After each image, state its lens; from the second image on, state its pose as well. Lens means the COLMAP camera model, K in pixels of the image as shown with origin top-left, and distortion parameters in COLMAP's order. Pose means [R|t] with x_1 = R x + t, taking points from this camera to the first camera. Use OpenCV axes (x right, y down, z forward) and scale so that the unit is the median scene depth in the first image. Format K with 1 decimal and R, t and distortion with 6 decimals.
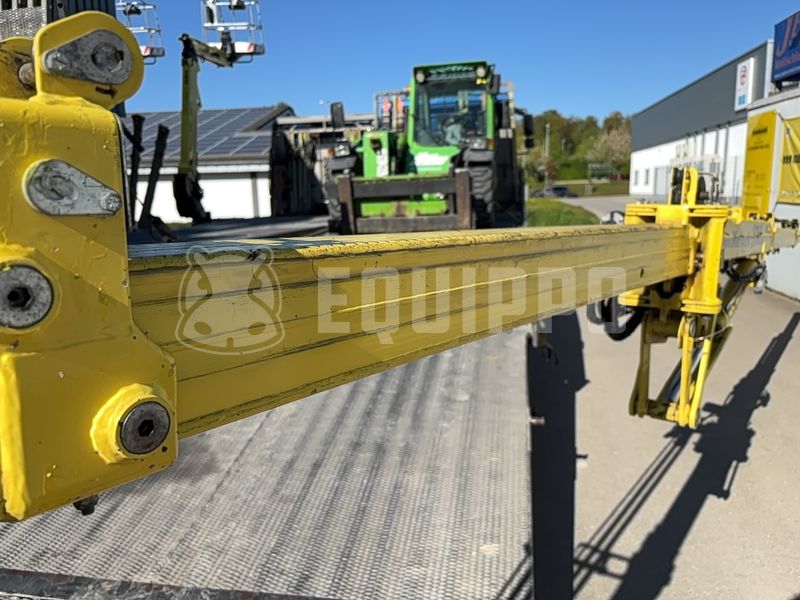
lens RADIAL K [[609.2, 0, 403.7], [0, 609.2, 305.2], [0, 0, 1]] dist [-0.004290, -0.014417]
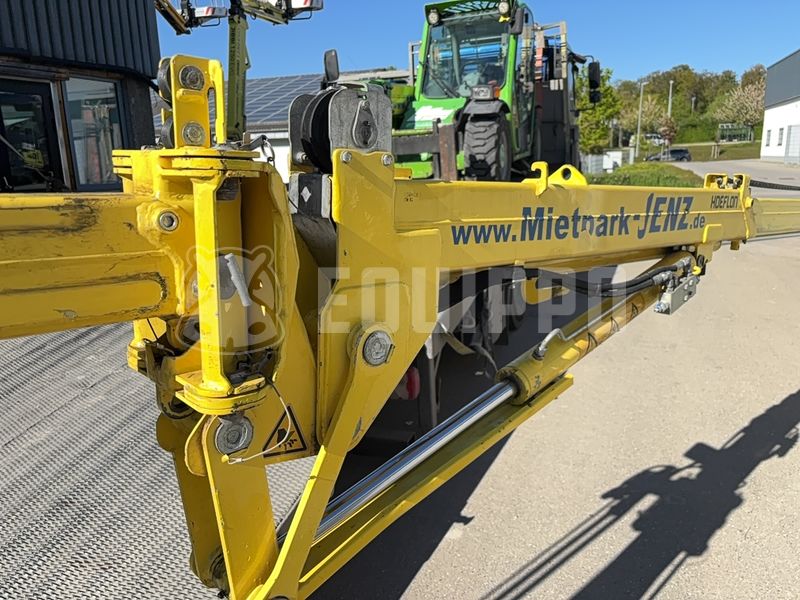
lens RADIAL K [[609.2, 0, 407.3], [0, 609.2, 304.5], [0, 0, 1]] dist [-0.004290, -0.014417]
pose [[0.984264, 0.033737, -0.173455, 0.155076], [-0.024294, 0.998120, 0.056277, -0.019392], [0.175028, -0.051178, 0.983232, 0.134591]]
